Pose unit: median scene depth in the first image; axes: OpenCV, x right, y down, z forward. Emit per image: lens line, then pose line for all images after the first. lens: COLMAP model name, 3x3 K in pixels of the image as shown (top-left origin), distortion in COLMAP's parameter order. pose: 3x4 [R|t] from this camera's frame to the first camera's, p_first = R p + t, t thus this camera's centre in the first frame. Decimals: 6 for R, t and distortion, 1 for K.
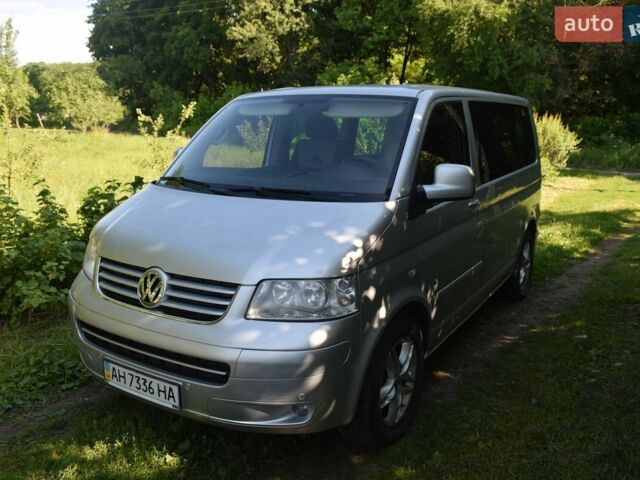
lens RADIAL K [[613.3, 0, 320.0], [0, 613.3, 240.0], [0, 0, 1]] dist [-0.008721, -0.016181]
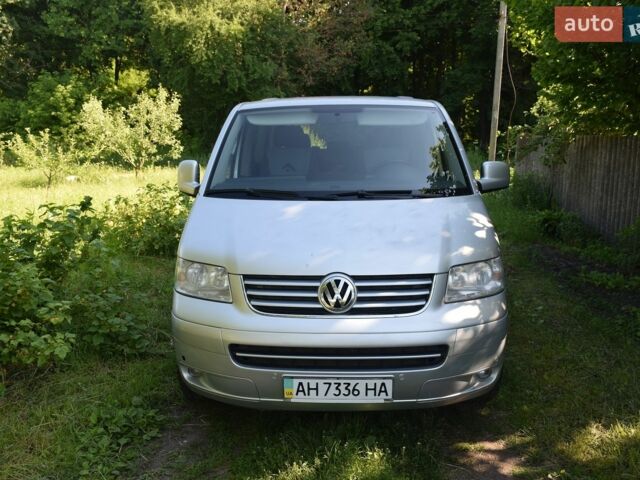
lens RADIAL K [[613.3, 0, 320.0], [0, 613.3, 240.0], [0, 0, 1]] dist [-0.008721, -0.016181]
pose [[0.841990, -0.110886, 0.527974, -0.786135], [0.120240, 0.992604, 0.016716, -0.028514], [-0.525923, 0.049409, 0.849096, 0.143177]]
